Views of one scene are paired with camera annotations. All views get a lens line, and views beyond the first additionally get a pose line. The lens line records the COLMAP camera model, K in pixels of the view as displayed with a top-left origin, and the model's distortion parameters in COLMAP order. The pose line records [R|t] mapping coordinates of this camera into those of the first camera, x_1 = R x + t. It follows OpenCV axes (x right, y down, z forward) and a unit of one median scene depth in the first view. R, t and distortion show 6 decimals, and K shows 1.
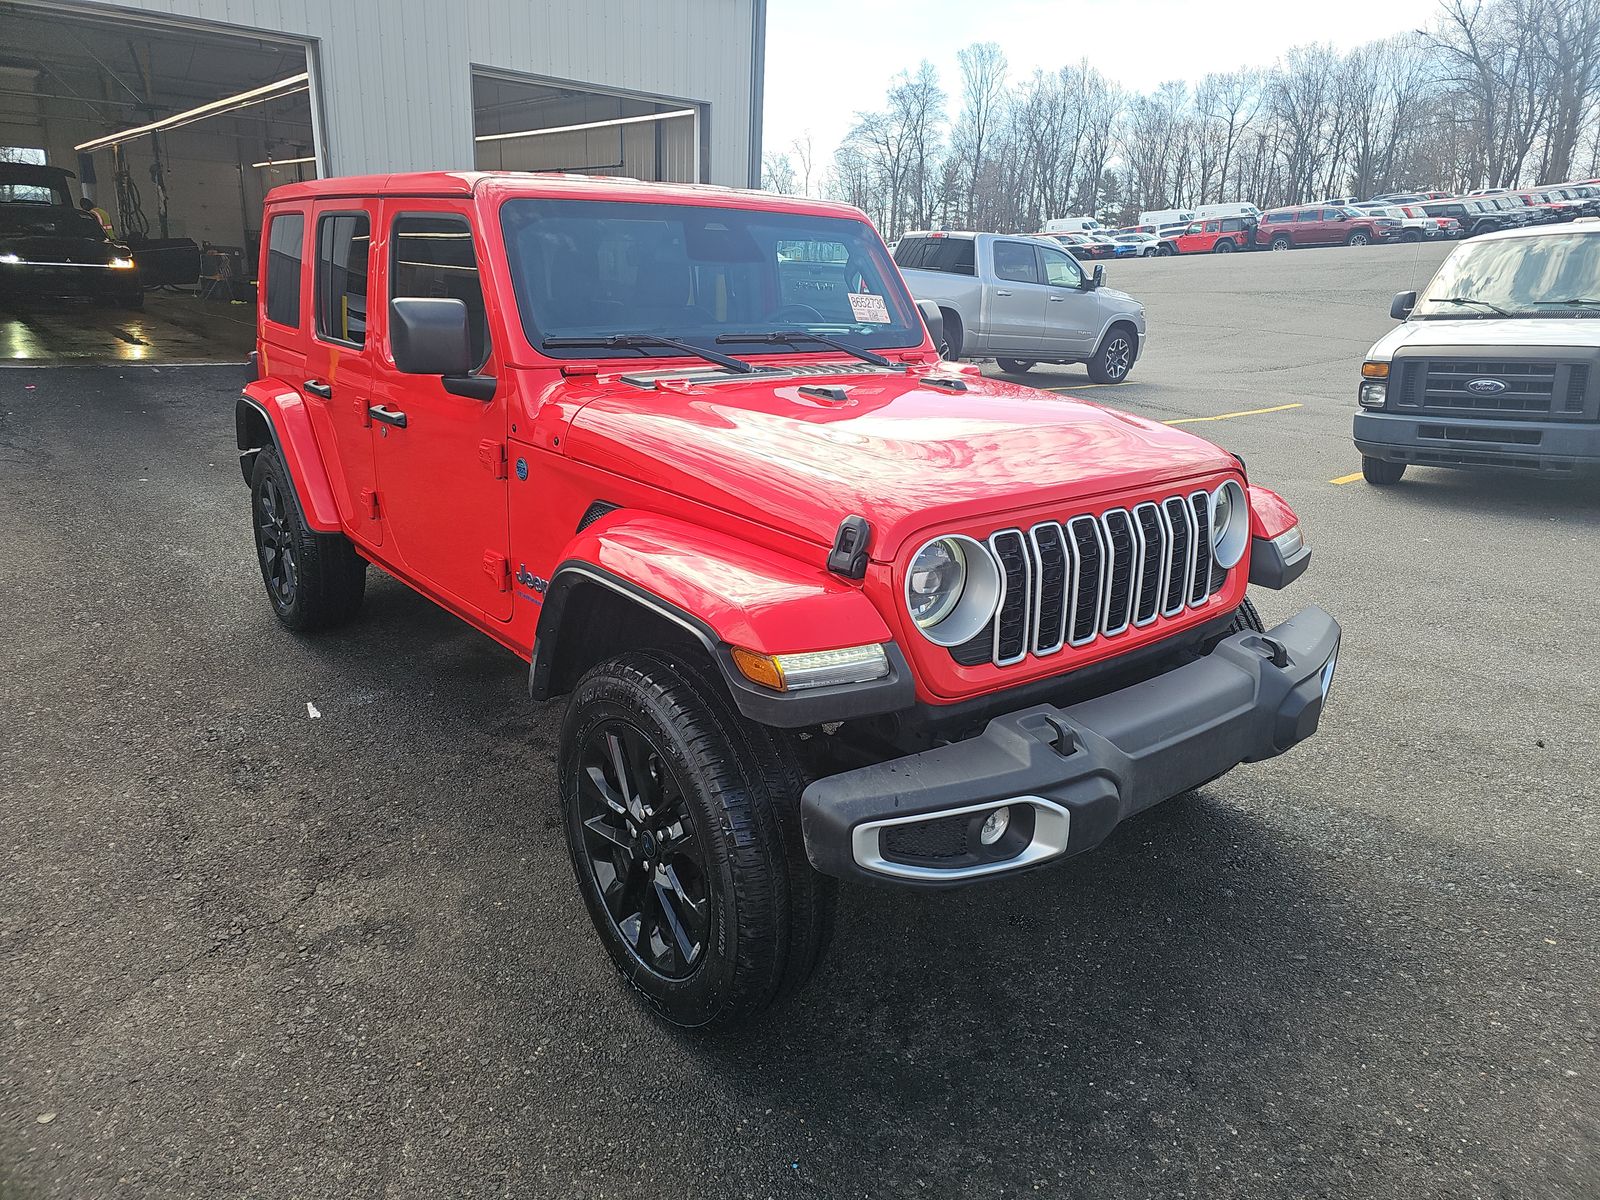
lens RADIAL K [[1057.6, 0, 800.0], [0, 1057.6, 600.0], [0, 0, 1]] dist [0.052537, -0.044344]
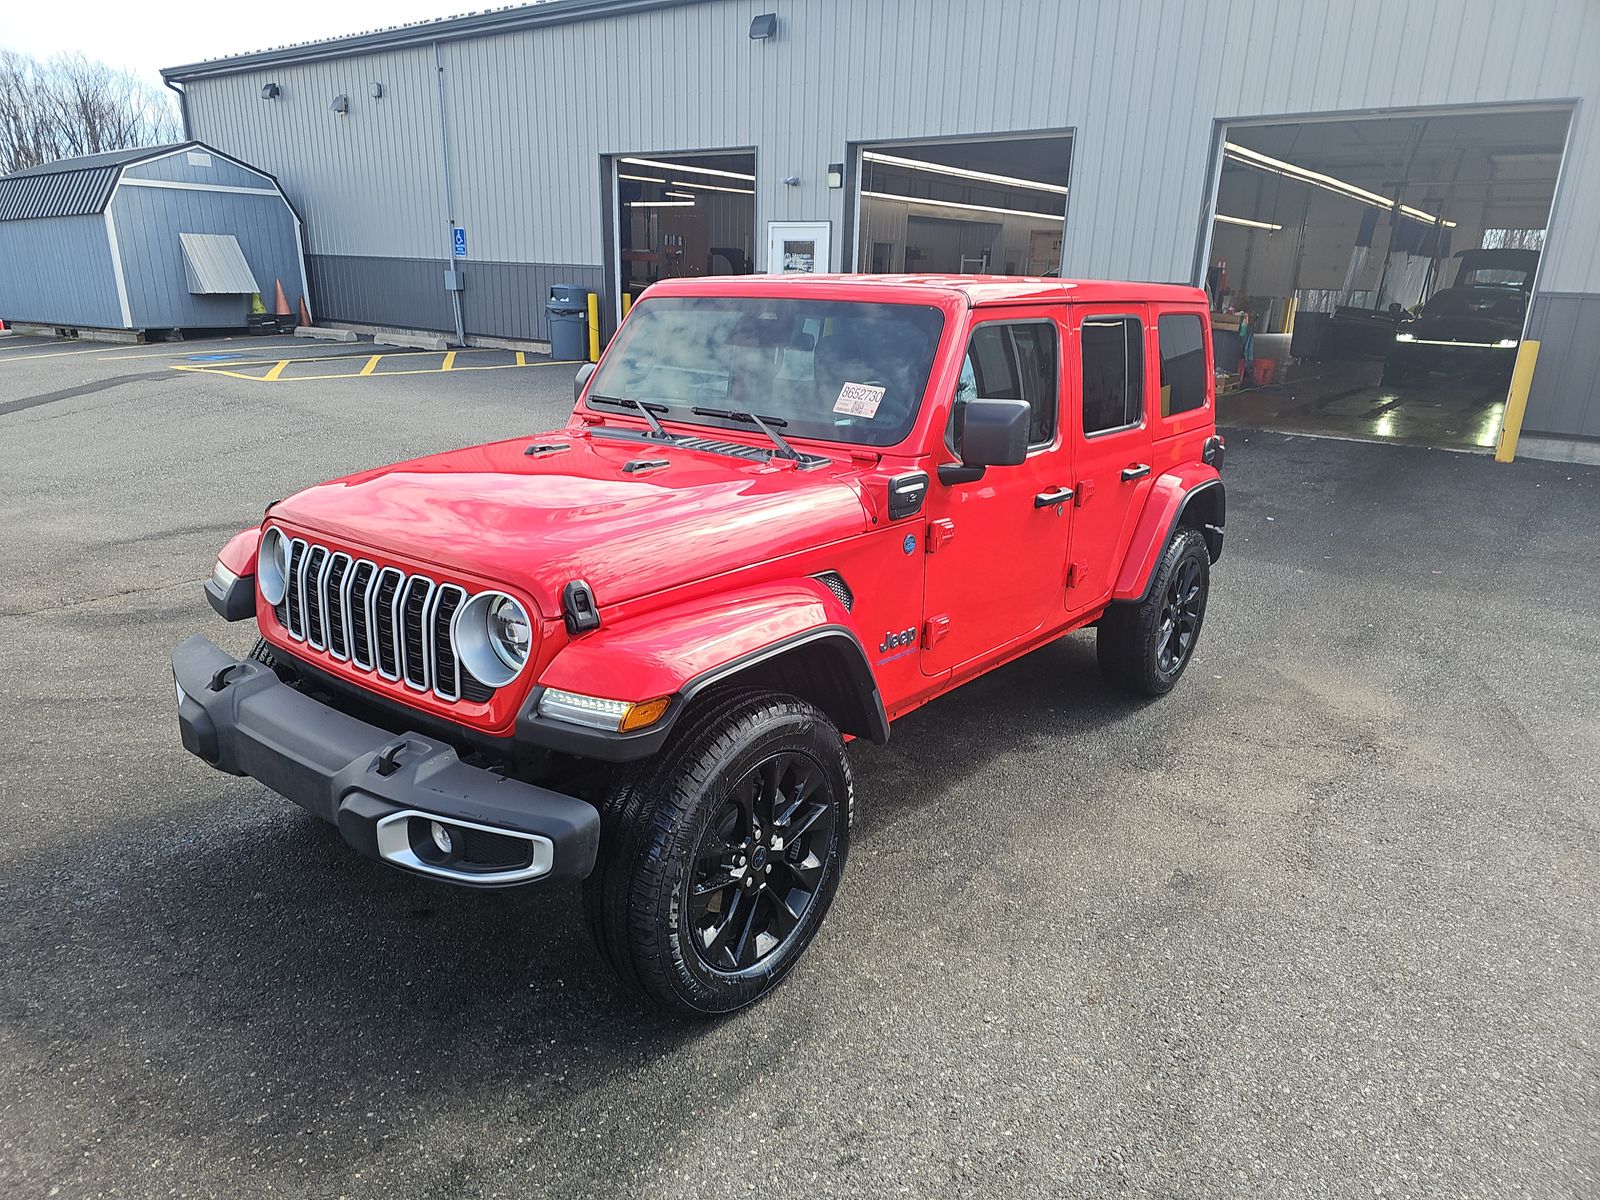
lens RADIAL K [[1057.6, 0, 800.0], [0, 1057.6, 600.0], [0, 0, 1]] dist [0.052537, -0.044344]
pose [[0.220573, 0.249731, -0.942858, 1.320710], [-0.307164, 0.935266, 0.175862, -0.345394], [0.925742, 0.250822, 0.283003, 0.974308]]
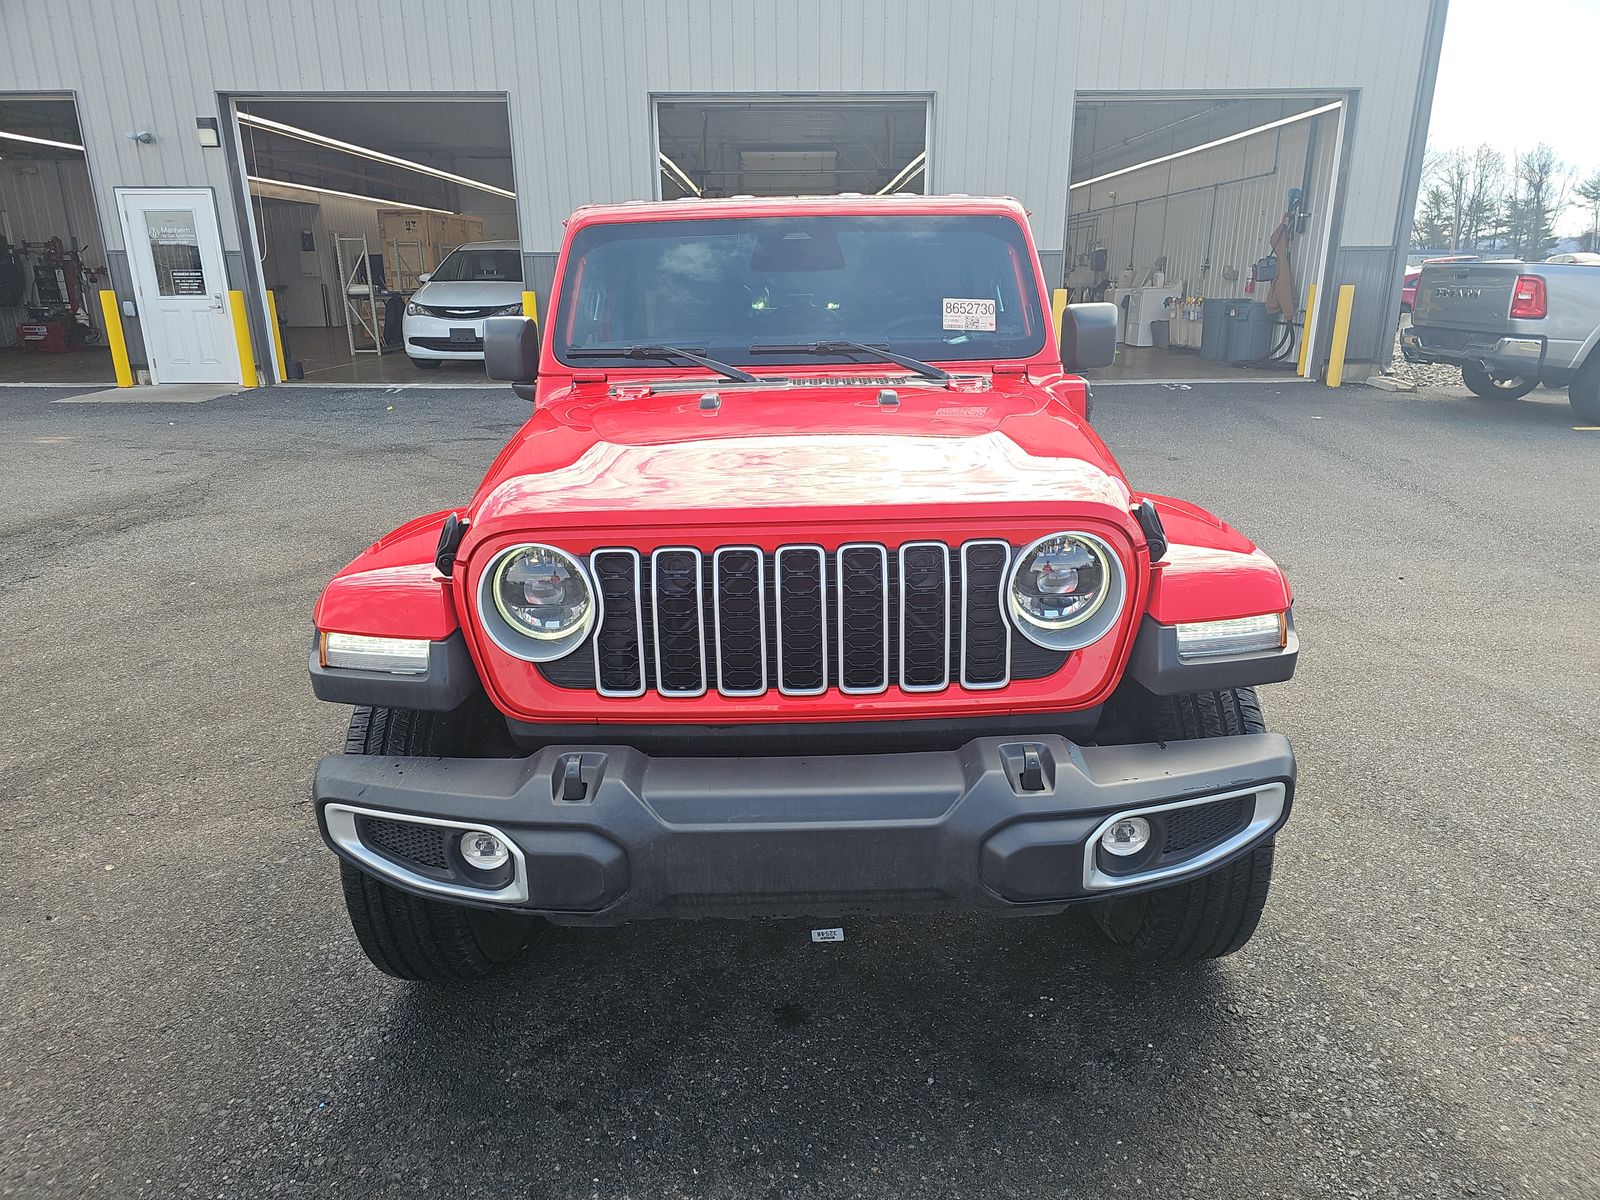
lens RADIAL K [[1046.8, 0, 804.3], [0, 1046.8, 612.0], [0, 0, 1]] dist [0.045439, -0.045201]
pose [[0.778502, 0.144449, -0.610794, 0.709640], [-0.150388, 0.987738, 0.041912, -0.060392], [0.609358, 0.059228, 0.790680, 0.313431]]
